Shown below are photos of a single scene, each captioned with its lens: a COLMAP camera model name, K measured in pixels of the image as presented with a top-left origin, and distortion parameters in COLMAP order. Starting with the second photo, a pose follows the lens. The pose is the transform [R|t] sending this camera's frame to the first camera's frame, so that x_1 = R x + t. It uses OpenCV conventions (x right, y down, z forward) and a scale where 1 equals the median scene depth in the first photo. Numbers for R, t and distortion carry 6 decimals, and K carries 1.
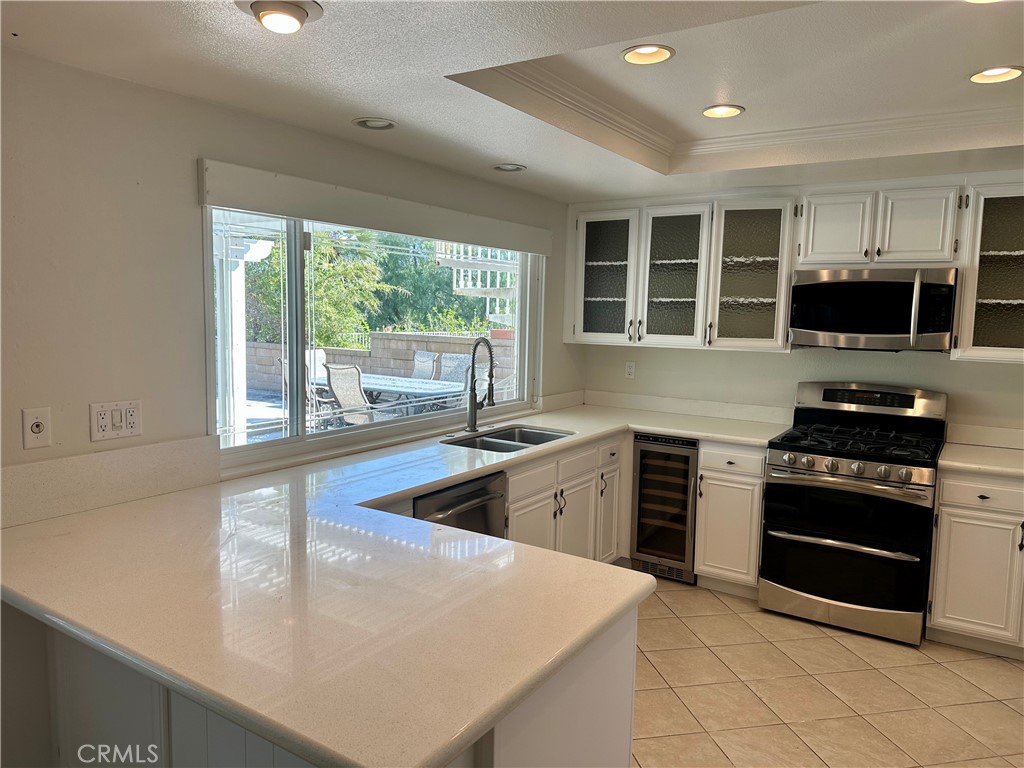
lens RADIAL K [[716.1, 0, 512.0], [0, 716.1, 384.0], [0, 0, 1]] dist [0.099657, -0.154505]
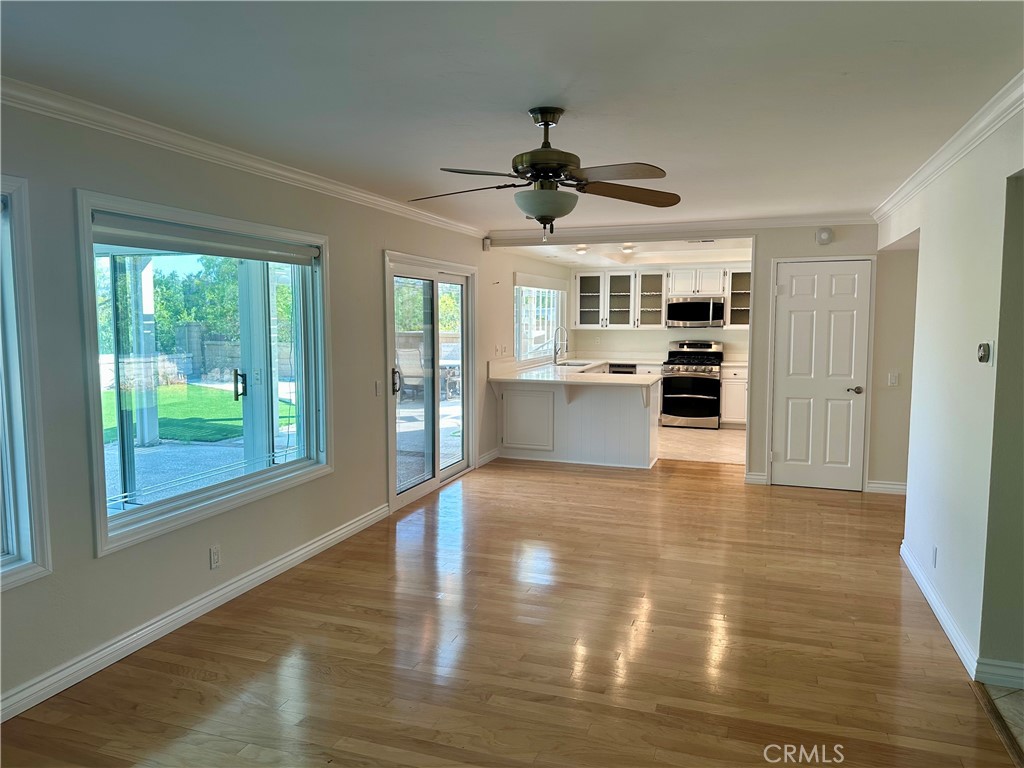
lens RADIAL K [[720.9, 0, 514.6], [0, 720.9, 381.7], [0, 0, 1]] dist [0.144882, -0.171777]
pose [[0.966713, -0.043135, 0.252200, -0.801983], [0.045331, 0.998968, -0.002902, 0.124993], [-0.251814, 0.014238, 0.967671, -1.361248]]
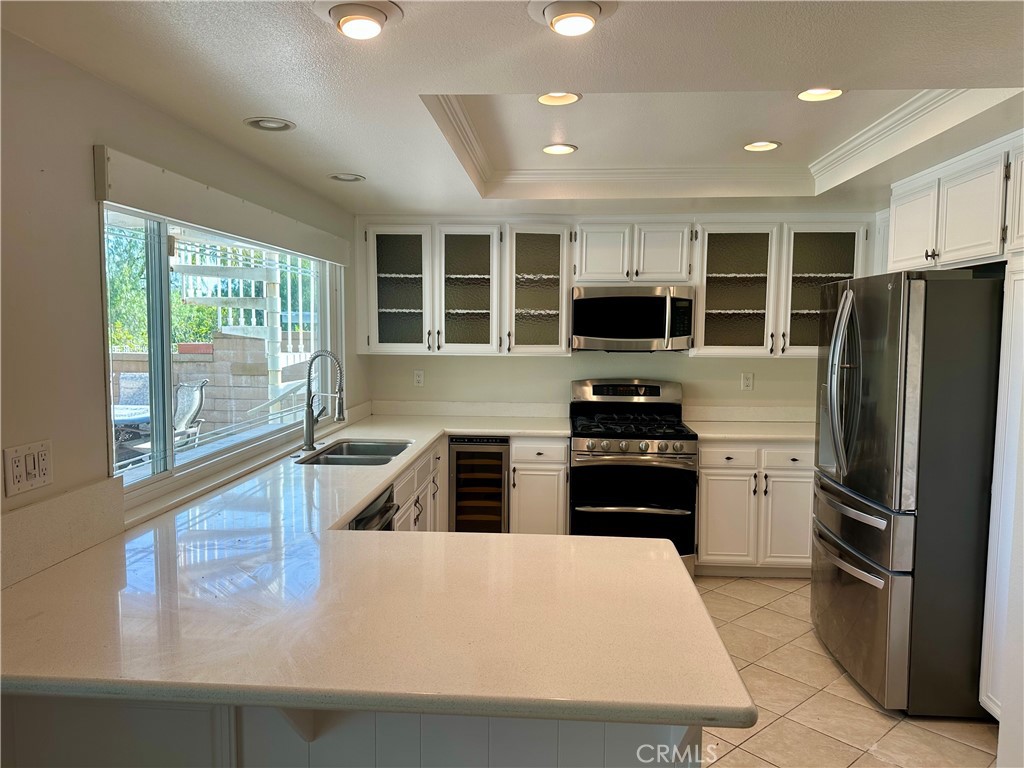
lens RADIAL K [[720.9, 0, 514.6], [0, 720.9, 381.7], [0, 0, 1]] dist [0.144882, -0.171777]
pose [[0.867873, -0.052875, 0.493964, -0.281799], [0.061368, 0.998115, -0.000981, -0.005917], [-0.492981, 0.031165, 0.869482, 0.020887]]
